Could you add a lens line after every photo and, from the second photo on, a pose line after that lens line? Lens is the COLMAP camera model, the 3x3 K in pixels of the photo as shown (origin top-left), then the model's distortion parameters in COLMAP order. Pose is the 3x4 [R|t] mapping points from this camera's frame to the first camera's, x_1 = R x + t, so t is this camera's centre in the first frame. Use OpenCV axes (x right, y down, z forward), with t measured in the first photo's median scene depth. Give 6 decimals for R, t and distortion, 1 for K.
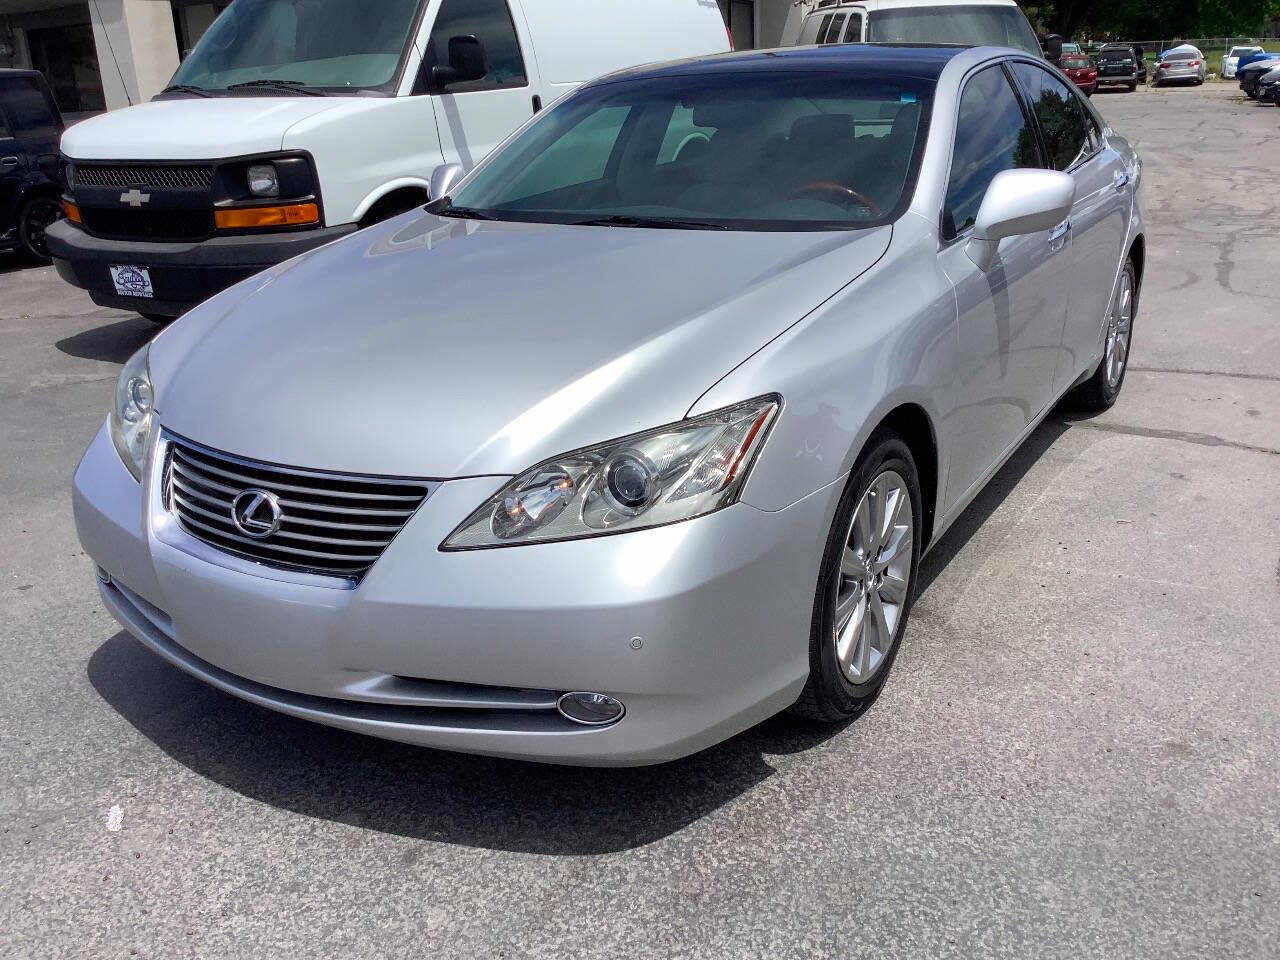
lens RADIAL K [[1165.4, 0, 643.3], [0, 1165.4, 474.8], [0, 0, 1]] dist [0.082751, -0.133218]
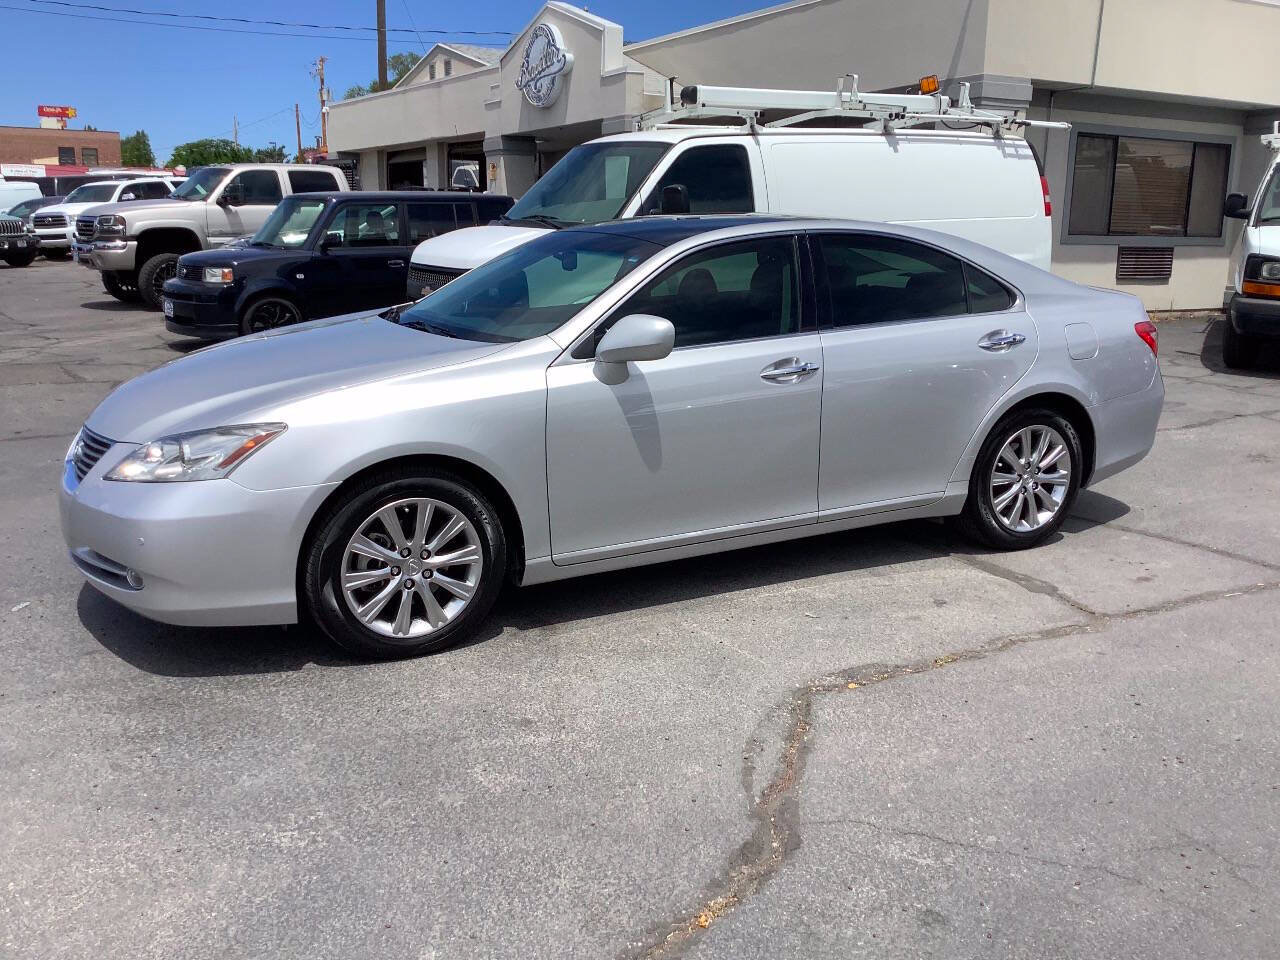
lens RADIAL K [[1160.2, 0, 641.8], [0, 1160.2, 482.8], [0, 0, 1]] dist [0.105894, -0.195016]
pose [[0.862009, 0.154796, -0.482678, 1.236981], [-0.196032, 0.979943, -0.035821, -0.025712], [0.467452, 0.125499, 0.875065, -0.188902]]
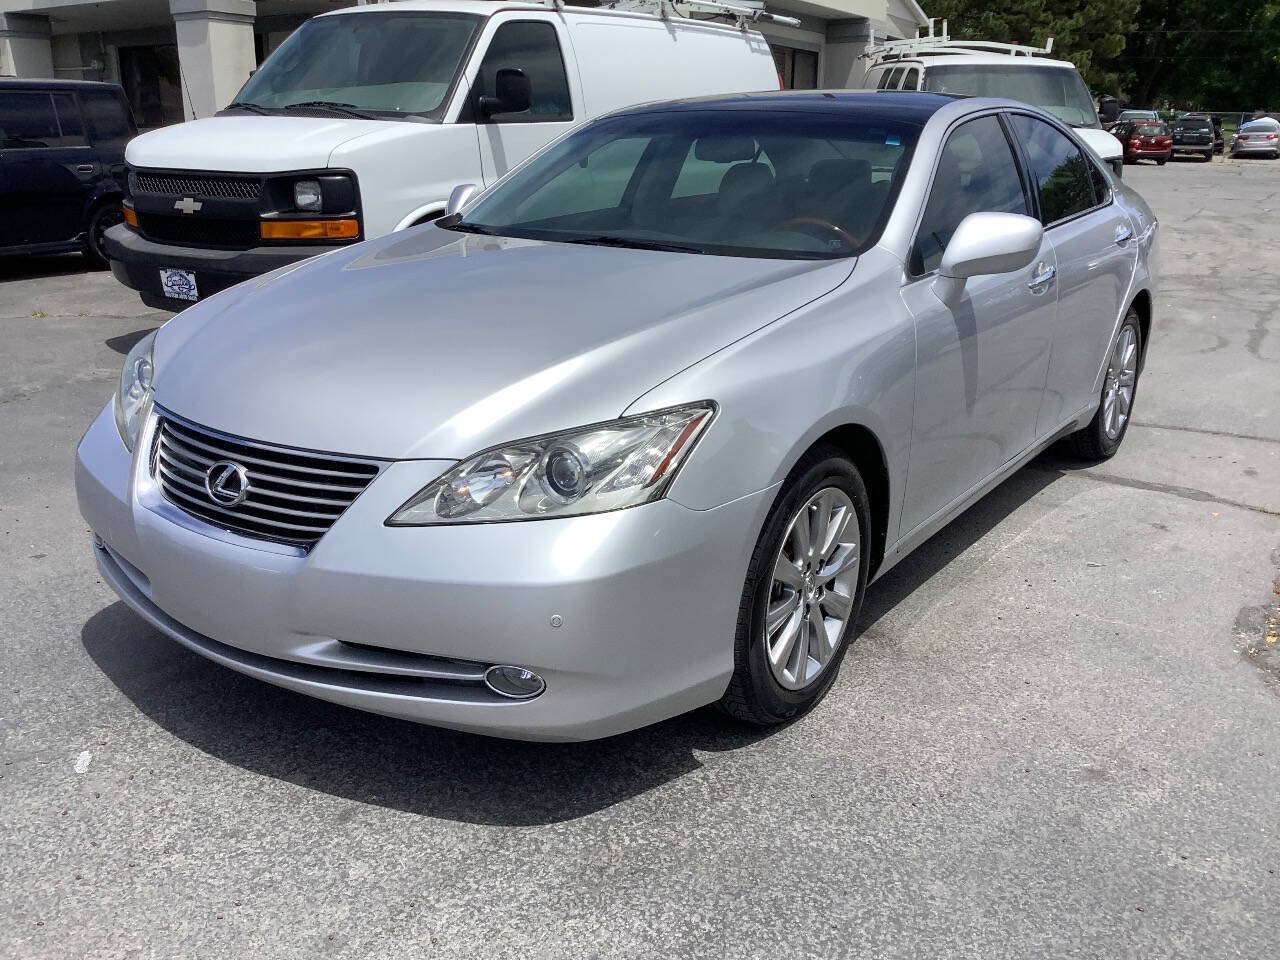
lens RADIAL K [[1160.2, 0, 641.8], [0, 1160.2, 482.8], [0, 0, 1]] dist [0.105894, -0.195016]
pose [[0.996856, 0.063488, -0.047415, 0.092934], [-0.064761, 0.997567, -0.025806, 0.031120], [0.045662, 0.028796, 0.998542, -0.054186]]
